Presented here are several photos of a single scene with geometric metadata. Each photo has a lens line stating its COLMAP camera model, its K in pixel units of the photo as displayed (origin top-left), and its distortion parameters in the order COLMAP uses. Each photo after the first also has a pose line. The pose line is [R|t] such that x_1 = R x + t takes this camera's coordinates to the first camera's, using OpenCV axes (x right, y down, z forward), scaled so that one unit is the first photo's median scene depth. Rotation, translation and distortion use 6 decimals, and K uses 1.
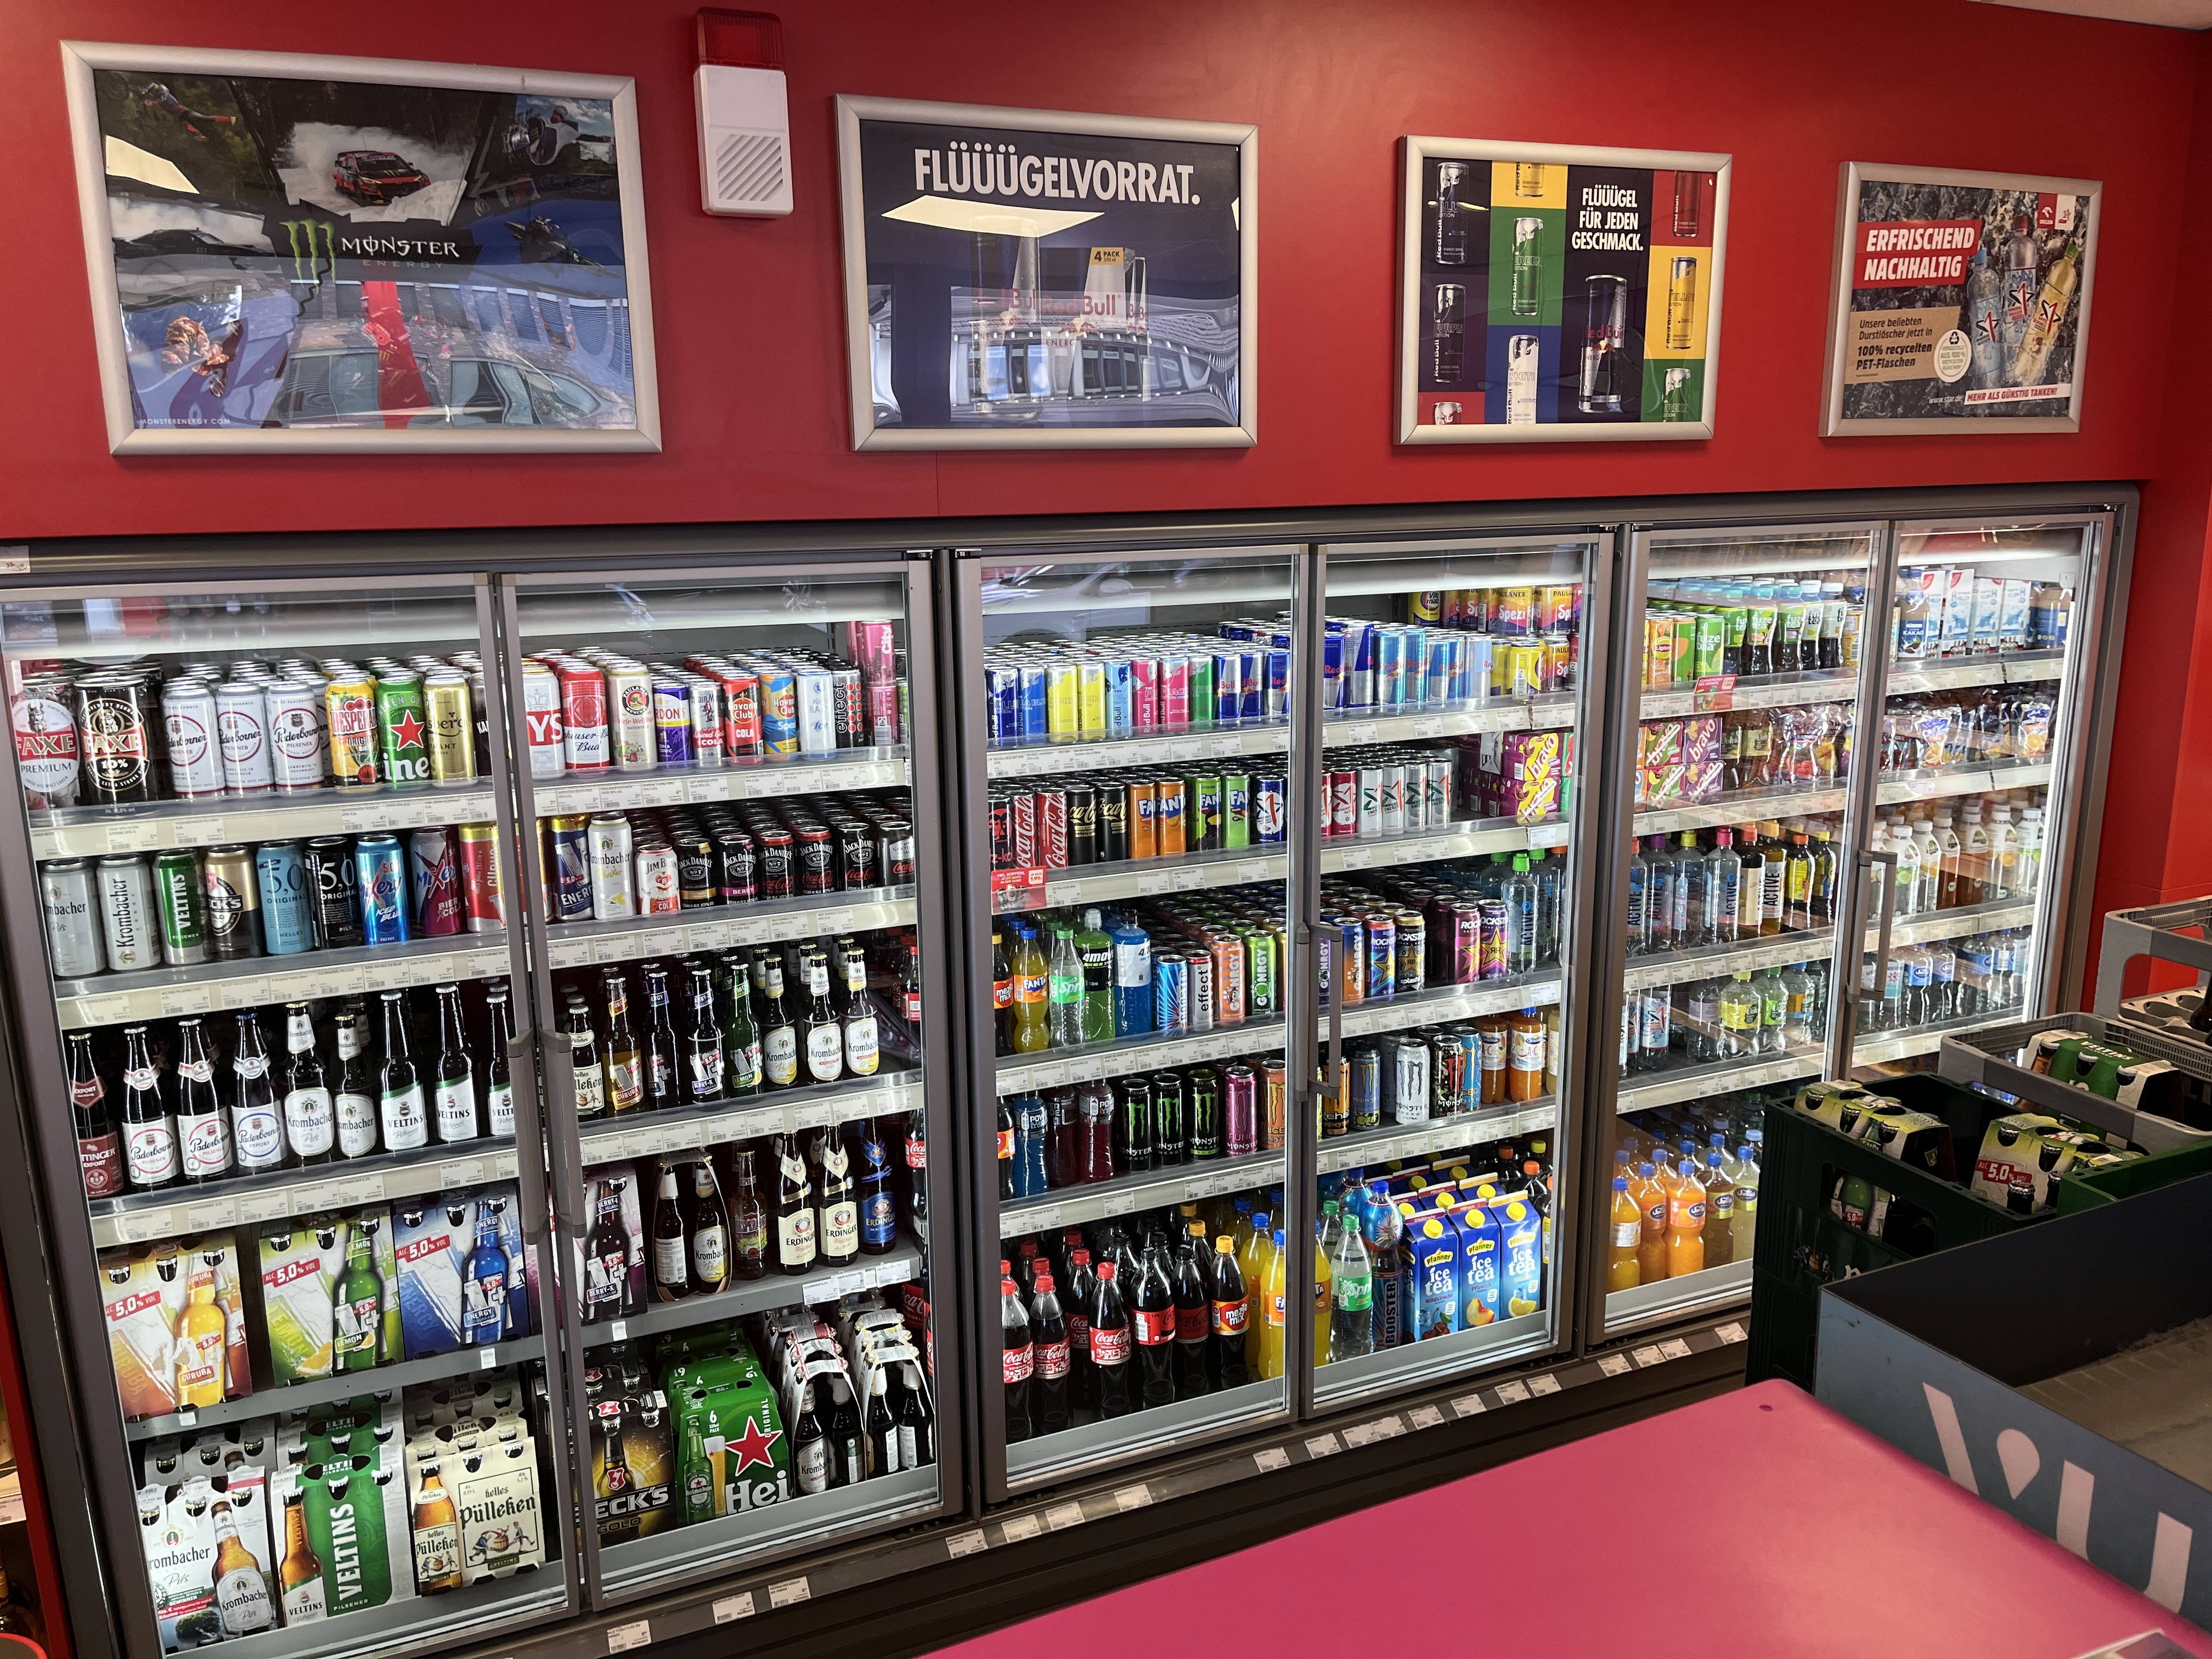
lens RADIAL K [[1664.3, 0, 1105.2], [0, 1664.3, 831.4], [0, 0, 1]] dist [0.027988, -0.011986]
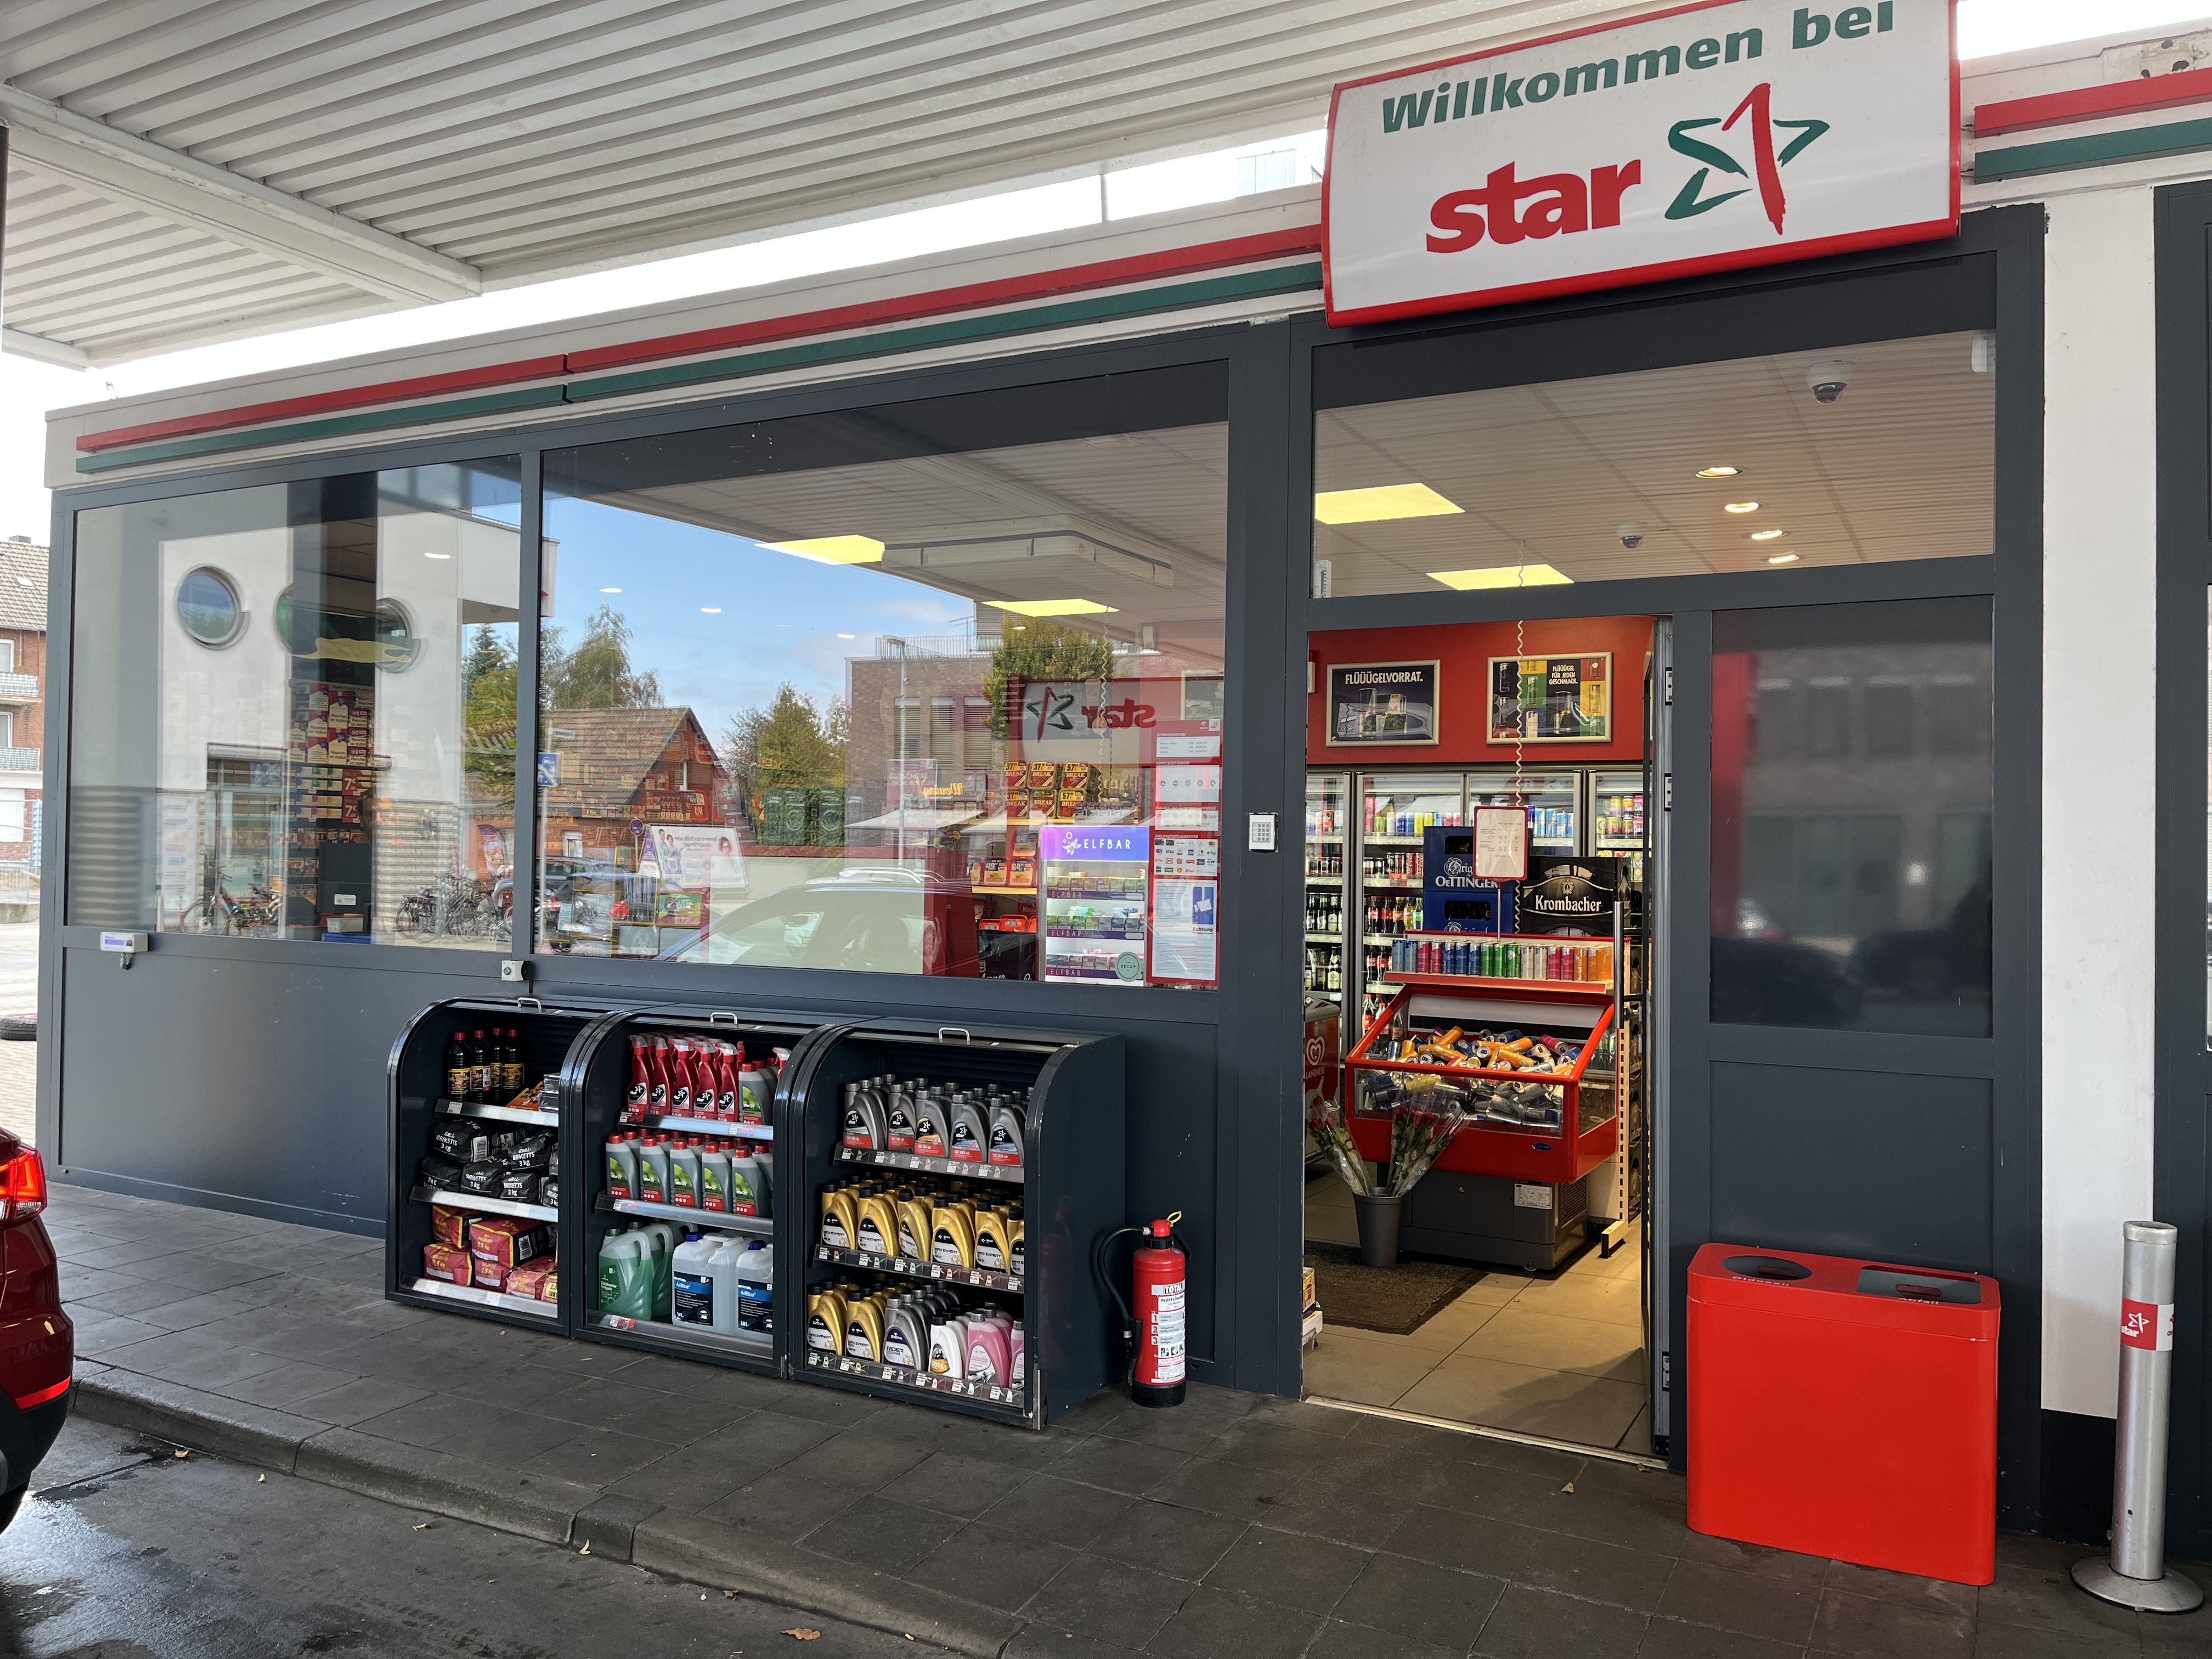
lens RADIAL K [[1664.3, 0, 1106.3], [0, 1664.3, 831.8], [0, 0, 1]] dist [0.027988, -0.011986]
pose [[0.628422, 0.018189, -0.777660, 2.261814], [-0.189234, 0.973268, -0.130155, 0.508801], [0.754504, 0.228952, 0.615064, -1.559653]]
